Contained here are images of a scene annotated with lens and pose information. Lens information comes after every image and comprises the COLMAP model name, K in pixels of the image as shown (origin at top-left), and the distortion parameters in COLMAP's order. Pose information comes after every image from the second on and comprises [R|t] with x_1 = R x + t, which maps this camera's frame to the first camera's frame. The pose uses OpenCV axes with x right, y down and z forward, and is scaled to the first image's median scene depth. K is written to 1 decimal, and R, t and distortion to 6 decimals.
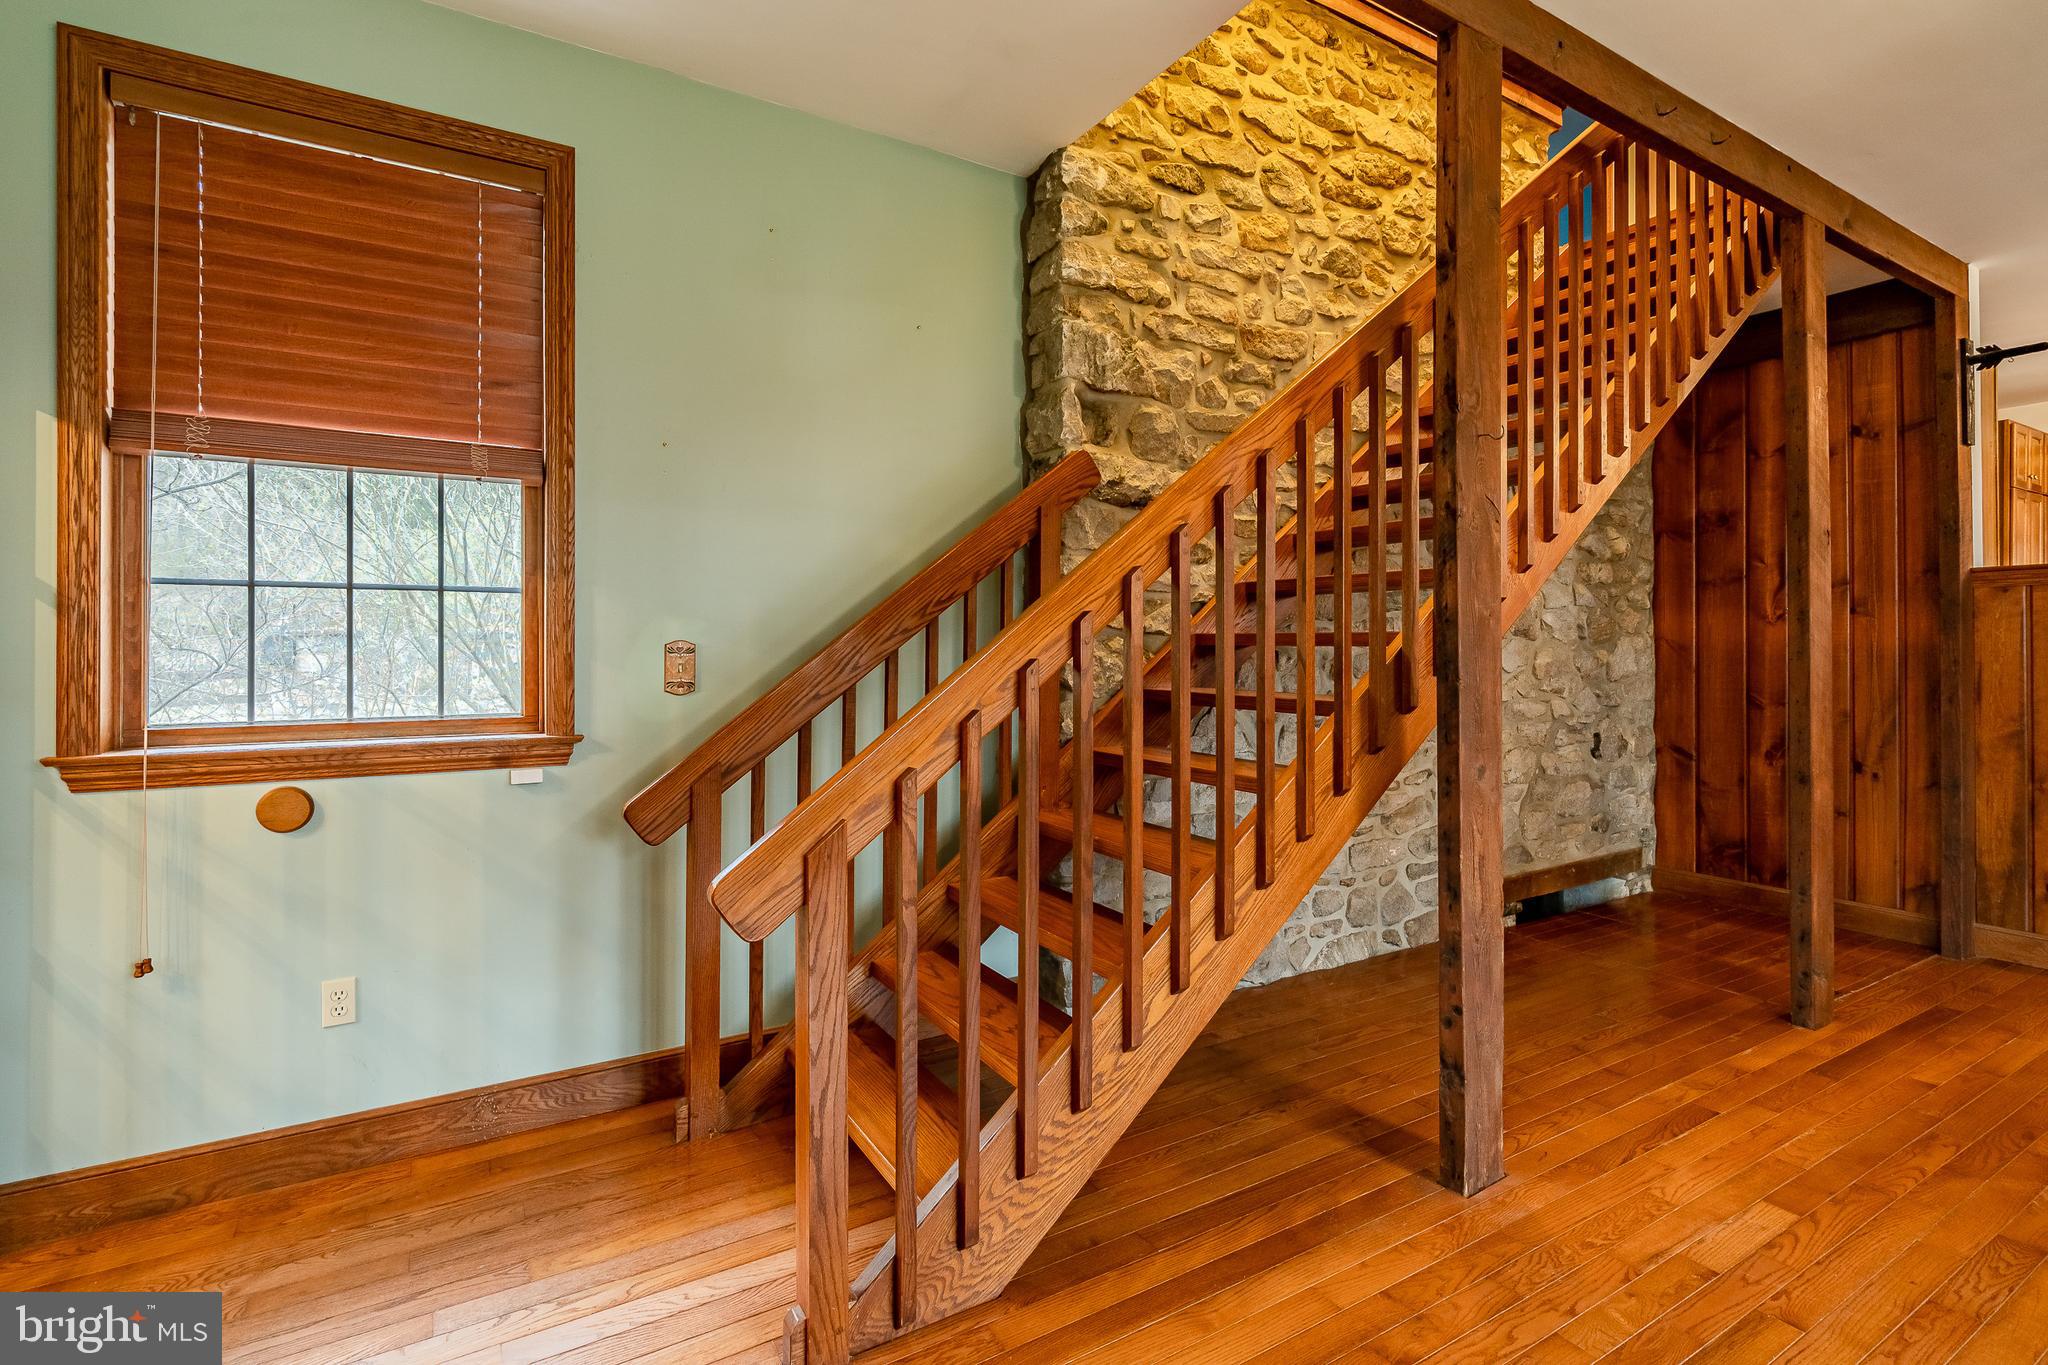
lens RADIAL K [[940.0, 0, 1006.8], [0, 940.0, 647.9], [0, 0, 1]] dist [-0.000011, -0.000563]
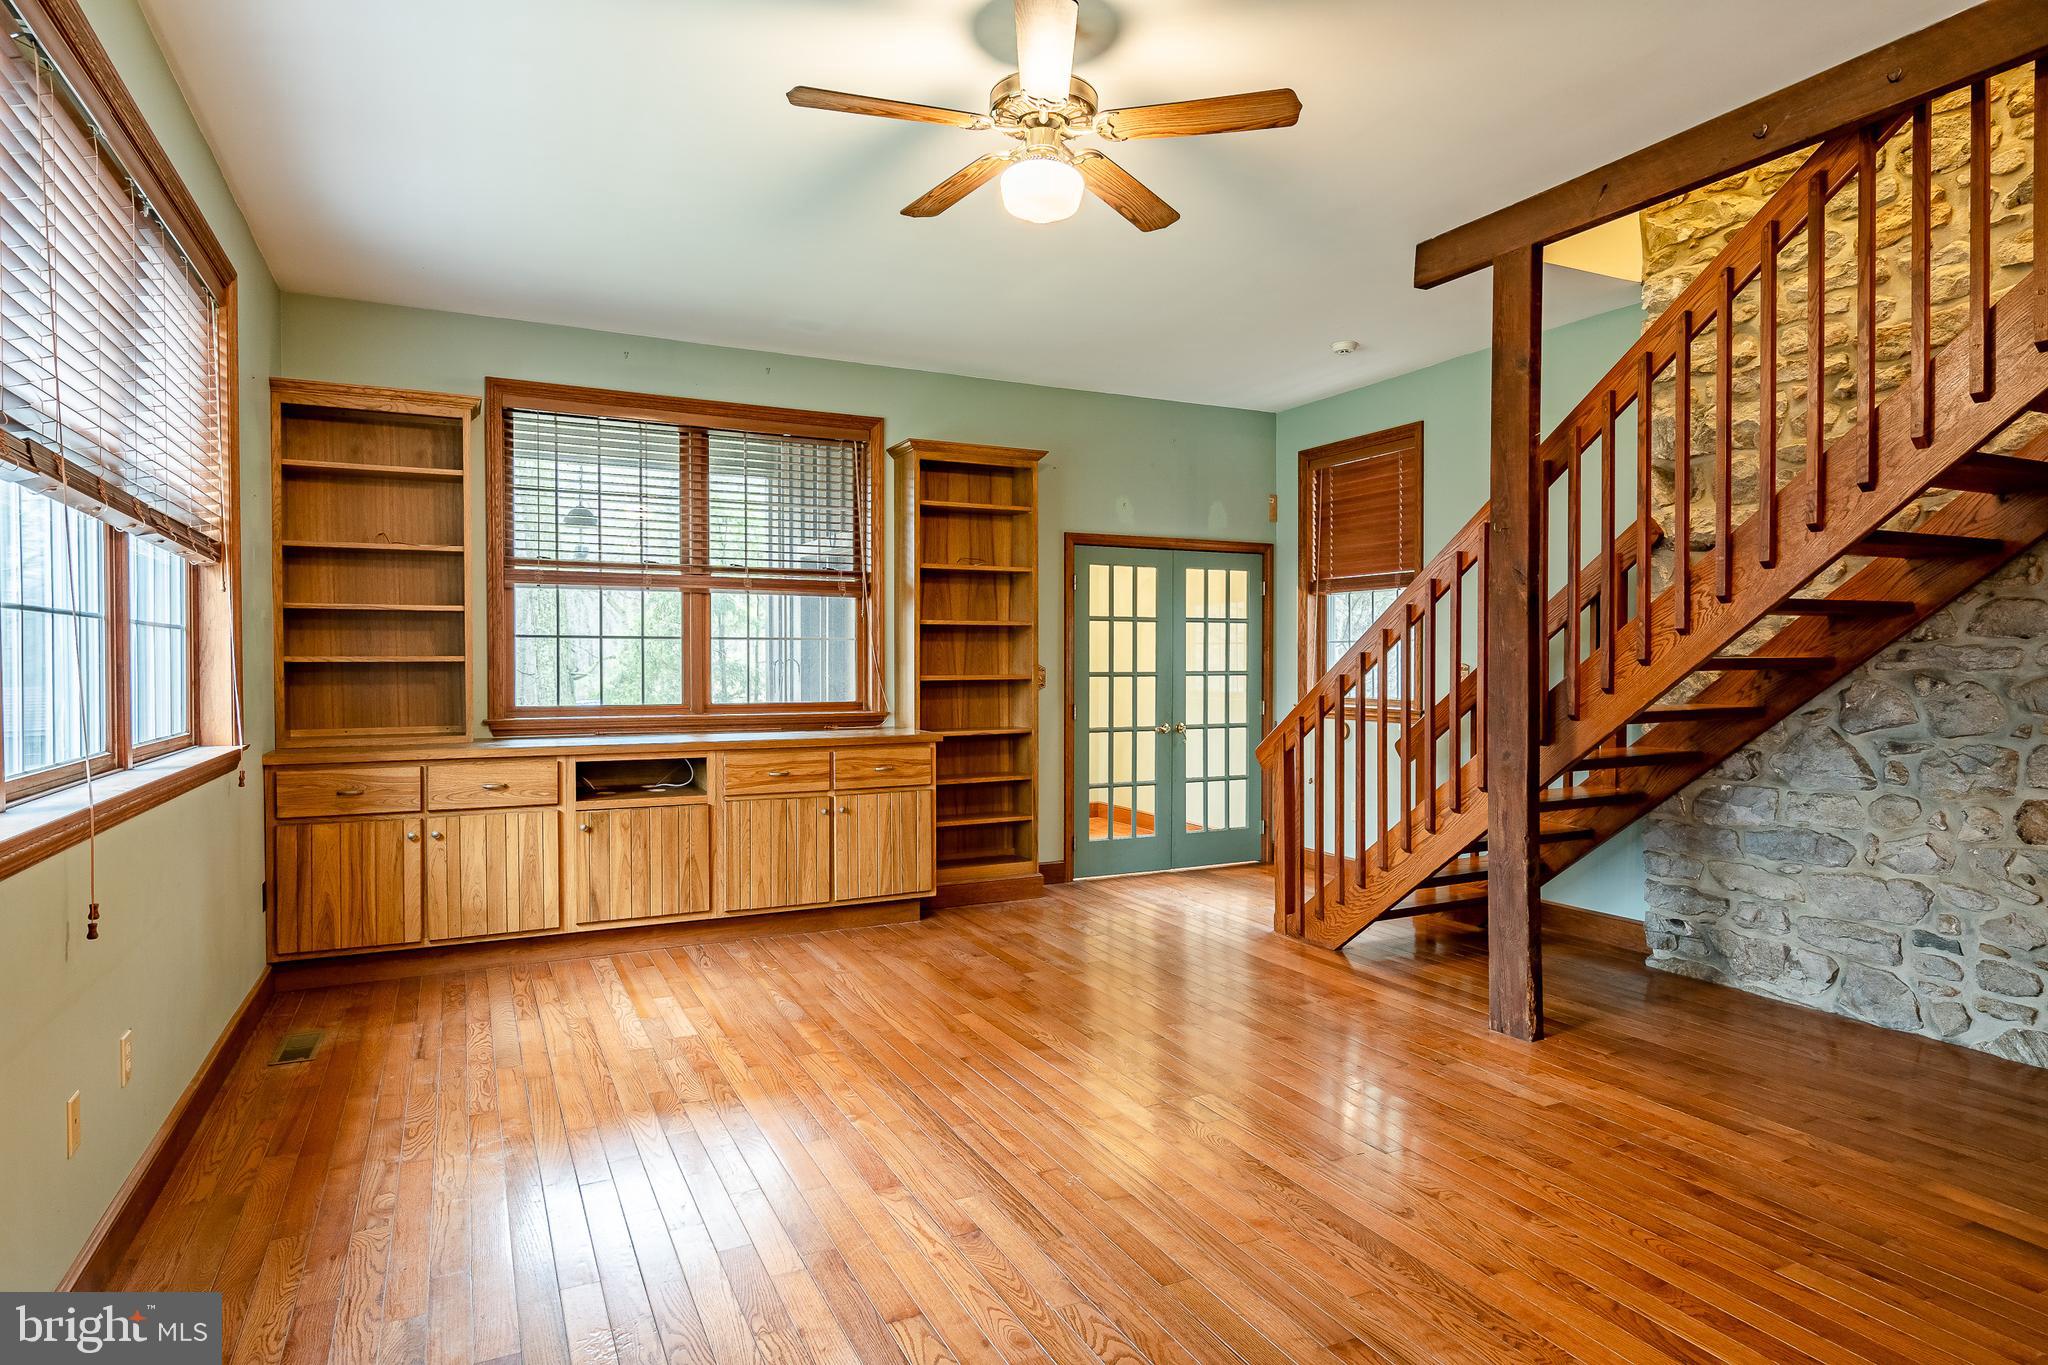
lens RADIAL K [[1134.7, 0, 1031.6], [0, 1134.7, 687.2], [0, 0, 1]] dist [0.006814, 0.000996]
pose [[-0.065545, 0.021301, -0.997622, 2.220601], [0.009290, 0.999742, 0.020736, -0.018993], [0.997806, -0.007909, -0.065726, 0.353196]]
